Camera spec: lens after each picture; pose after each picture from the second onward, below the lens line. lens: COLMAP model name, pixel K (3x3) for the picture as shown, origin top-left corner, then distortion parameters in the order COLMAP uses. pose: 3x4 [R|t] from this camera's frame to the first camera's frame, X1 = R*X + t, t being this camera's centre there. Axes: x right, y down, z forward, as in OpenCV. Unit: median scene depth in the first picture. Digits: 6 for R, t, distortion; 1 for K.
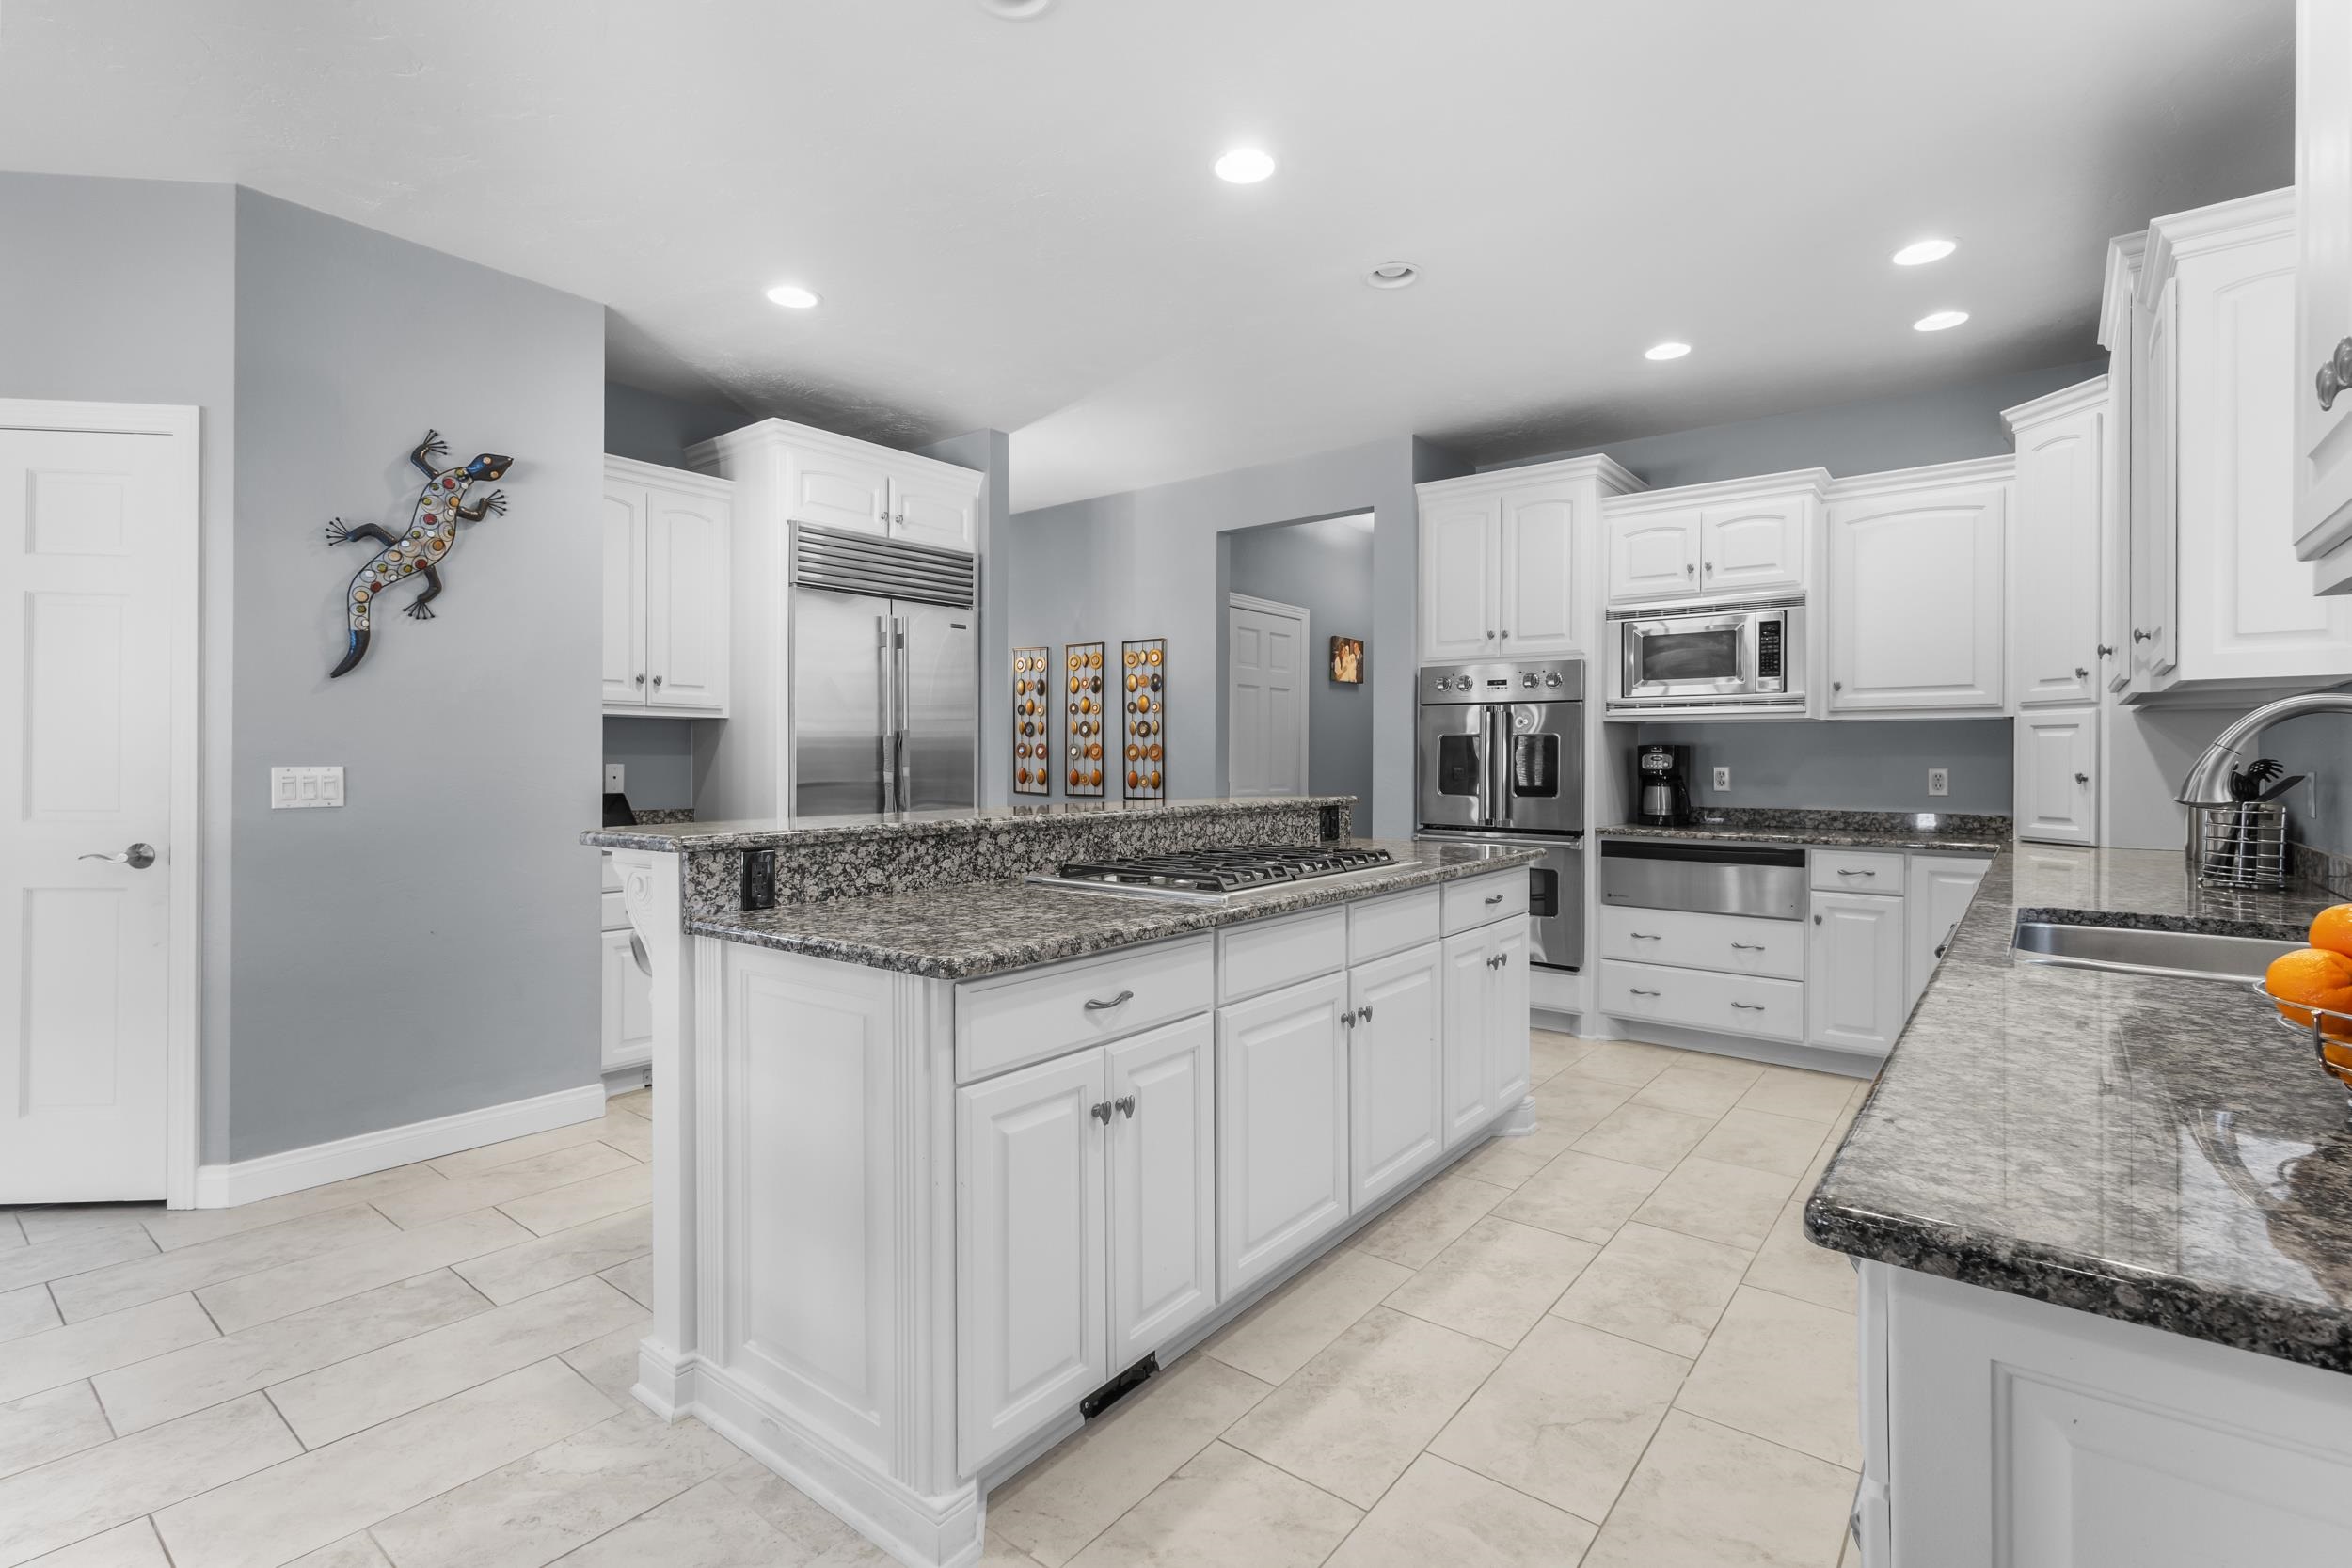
lens RADIAL K [[1081.1, 0, 1186.2], [0, 1081.1, 759.3], [0, 0, 1]] dist [-0.000981, 0.000429]
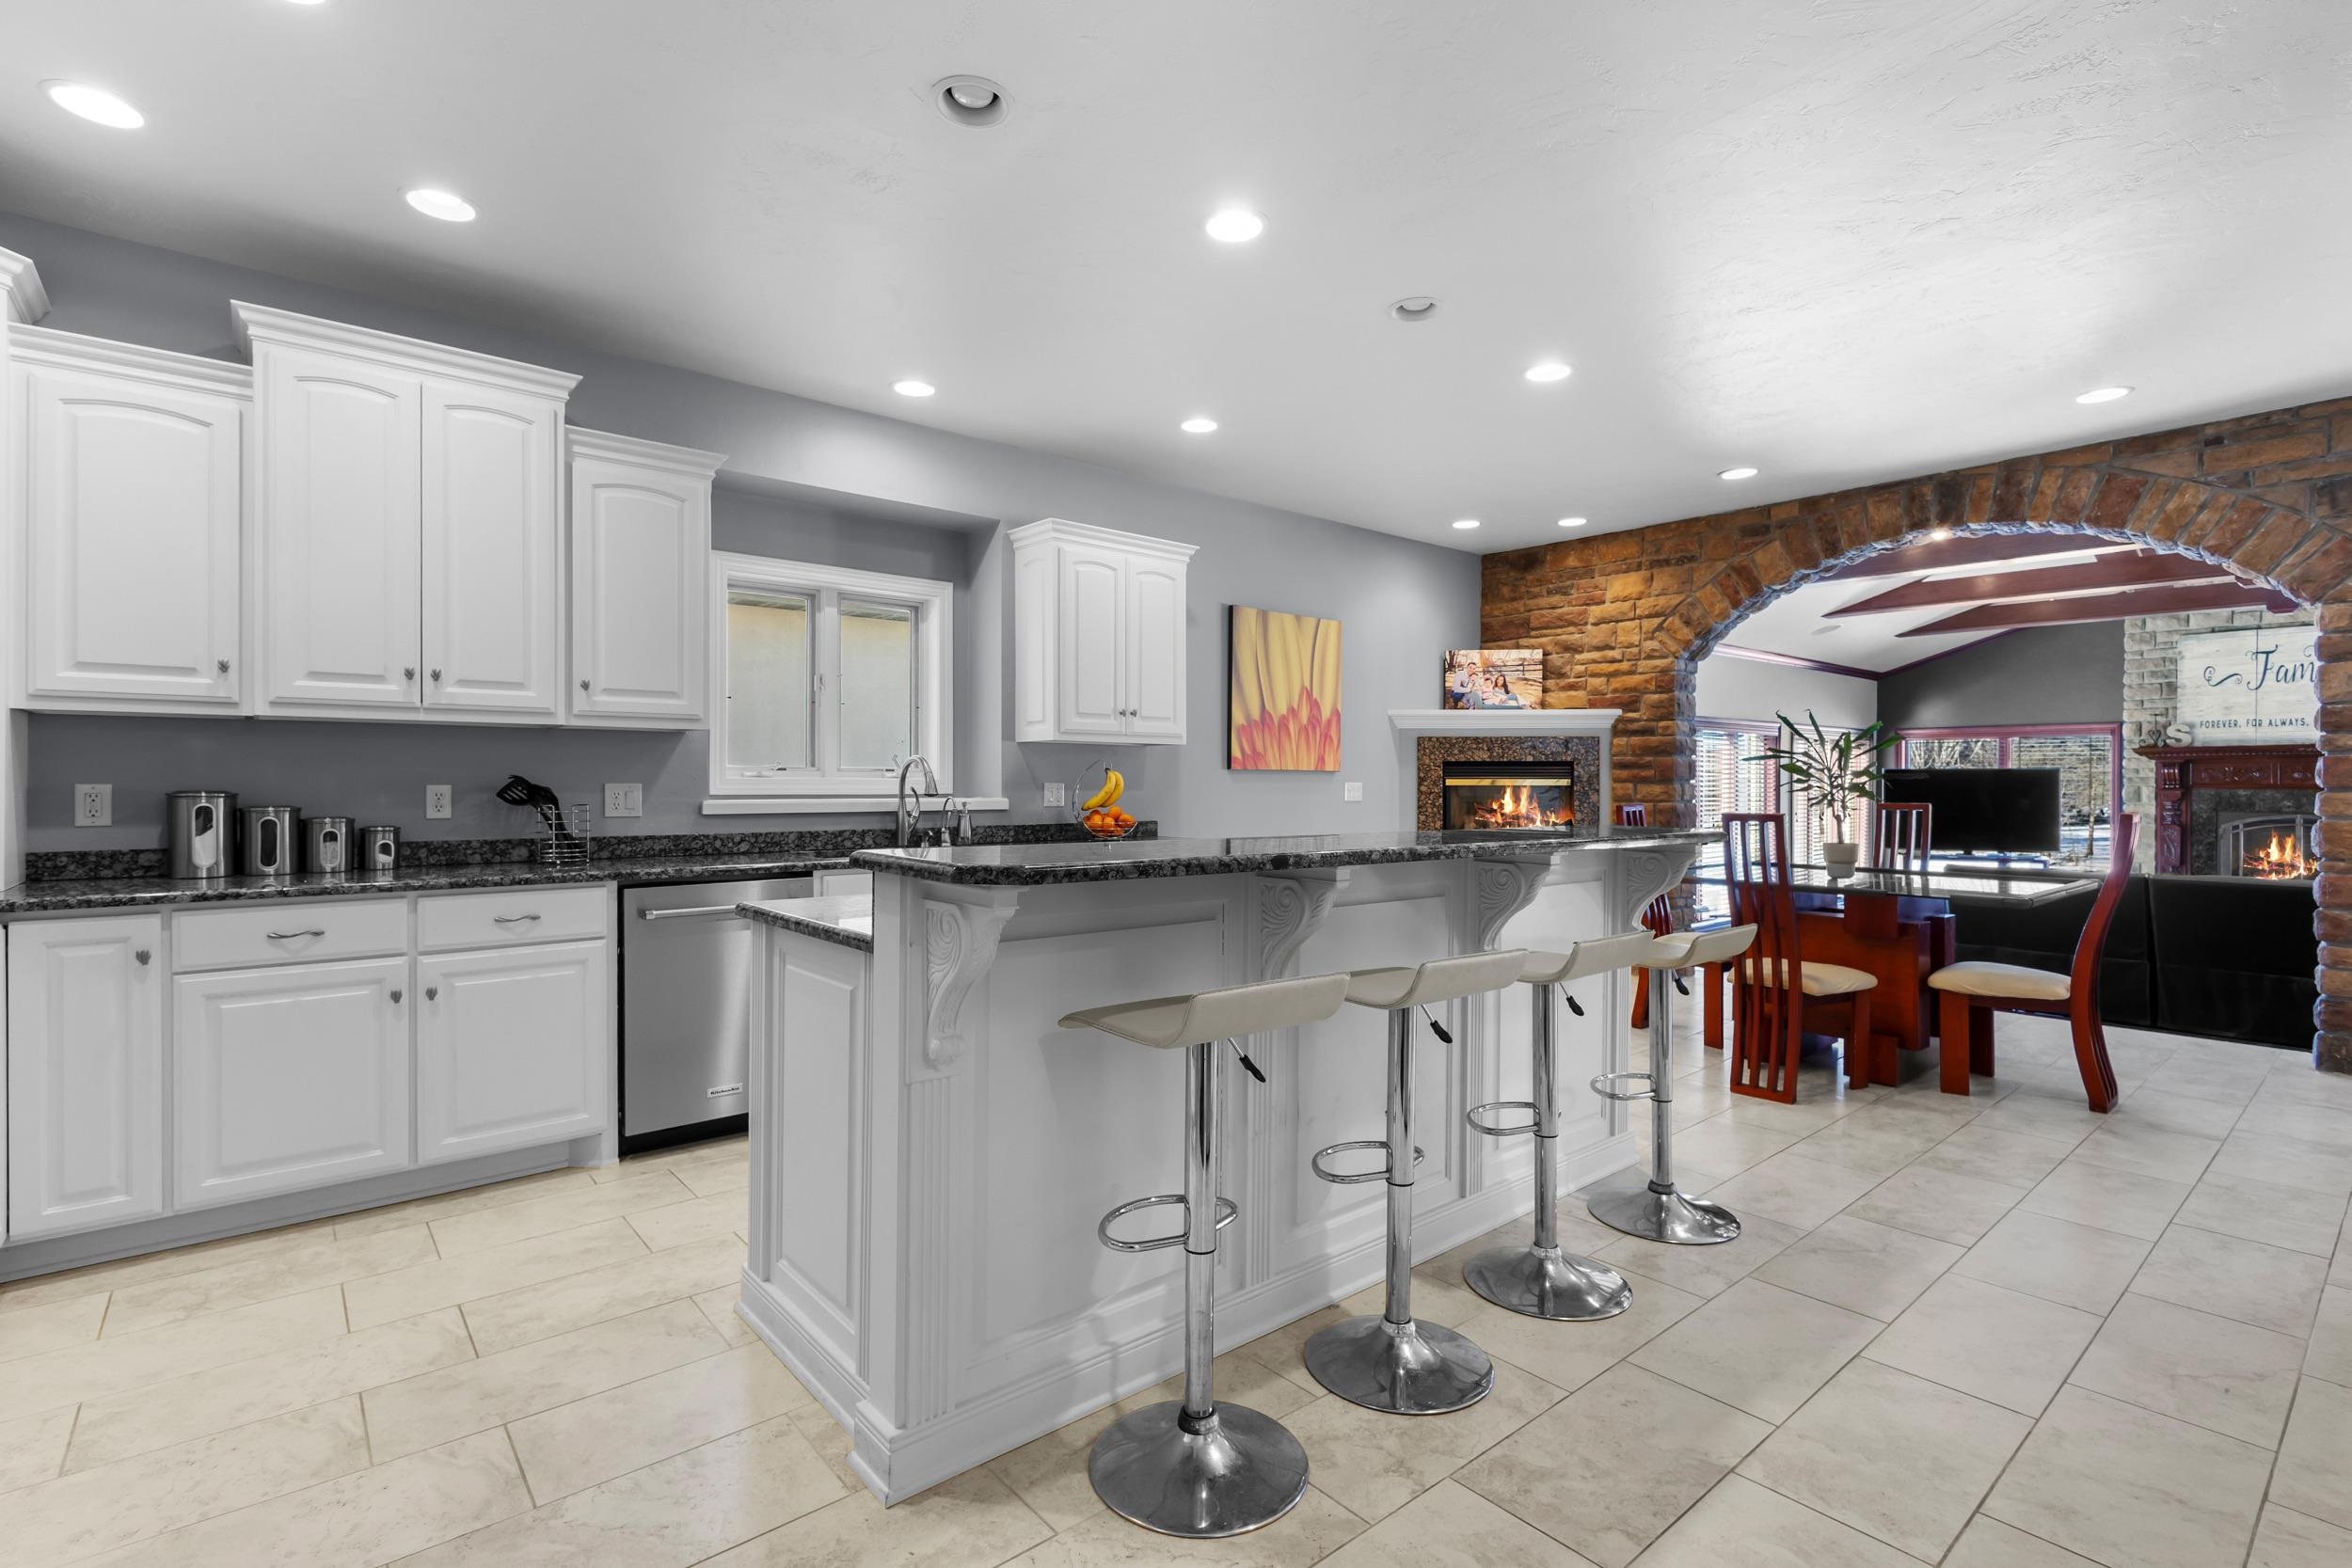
lens RADIAL K [[1081.1, 0, 1163.6], [0, 1081.1, 775.2], [0, 0, 1]] dist [-0.000981, 0.000429]
pose [[-0.978697, -0.008986, 0.205112, -0.077401], [-0.007306, 0.999933, 0.008944, -0.007065], [-0.205179, 0.007255, -0.978698, 1.616157]]
